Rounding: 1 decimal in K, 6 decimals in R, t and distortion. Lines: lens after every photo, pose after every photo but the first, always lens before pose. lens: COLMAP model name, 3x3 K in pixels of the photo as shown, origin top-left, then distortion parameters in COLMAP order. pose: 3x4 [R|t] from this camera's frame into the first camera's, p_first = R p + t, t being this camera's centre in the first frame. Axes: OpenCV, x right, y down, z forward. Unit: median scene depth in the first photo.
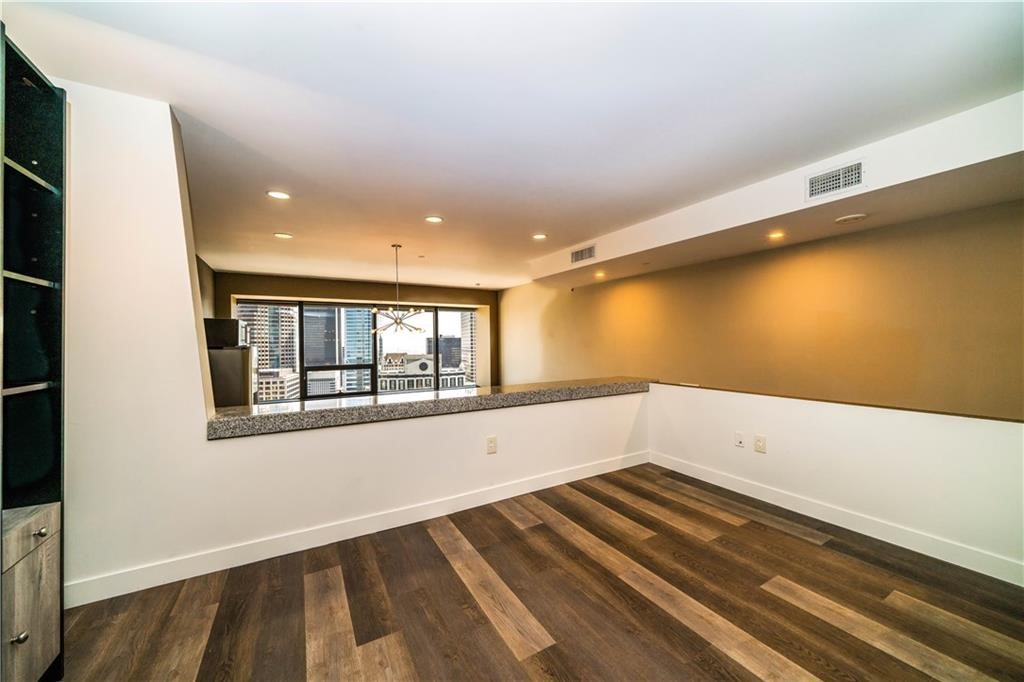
lens RADIAL K [[372.5, 0, 517.0], [0, 372.5, 339.3], [0, 0, 1]] dist [0.000577, 0.000011]
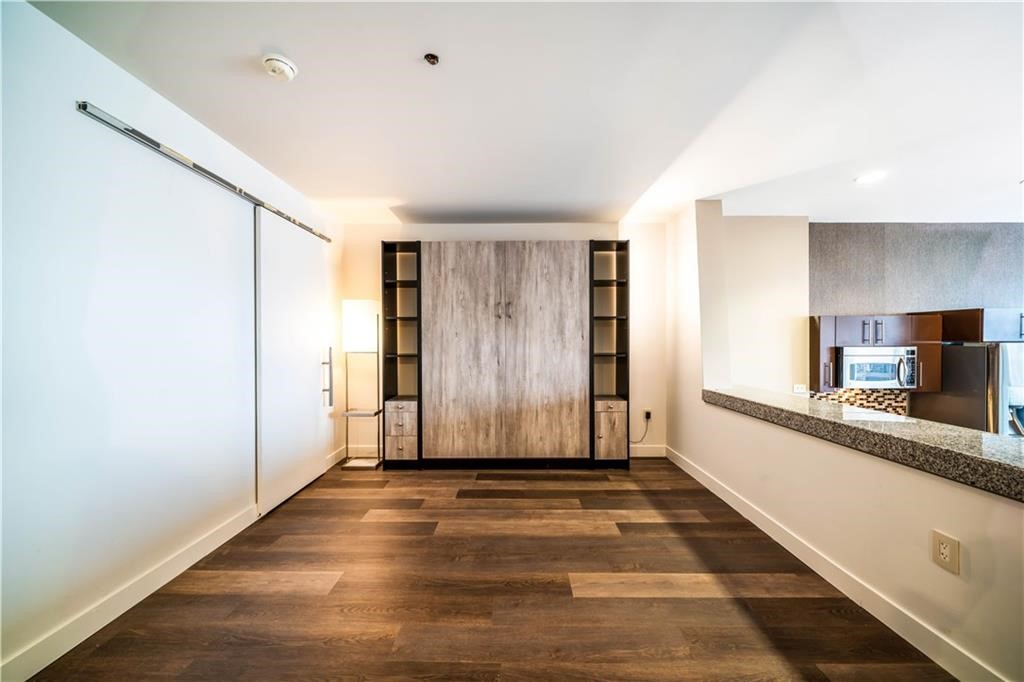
lens RADIAL K [[360.4, 0, 512.0], [0, 360.4, 341.0], [0, 0, 1]] dist [-0.001145, -0.000080]
pose [[-0.513742, 0.009855, -0.857888, 0.768194], [0.013186, 0.999907, 0.003590, -0.000008], [0.857843, -0.009468, -0.513824, 0.933857]]
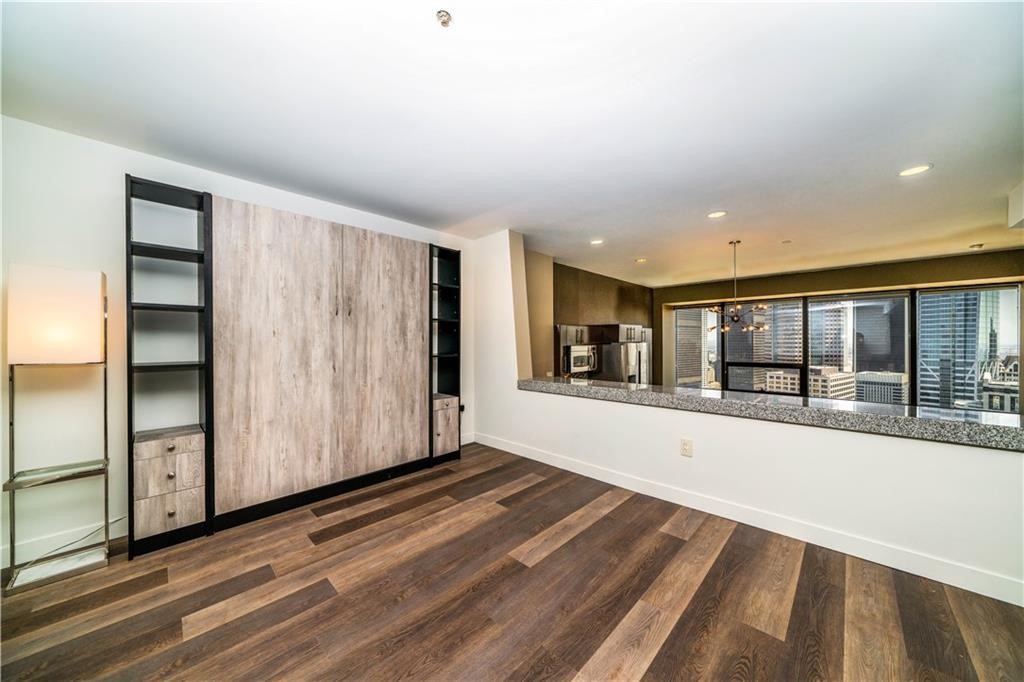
lens RADIAL K [[350.9, 0, 515.1], [0, 350.9, 340.4], [0, 0, 1]] dist [-0.003287, 0.000095]
pose [[0.271408, 0.005077, -0.962451, 0.848192], [0.007875, 0.999941, 0.007496, -0.005997], [0.962432, -0.009613, 0.271352, 0.403534]]
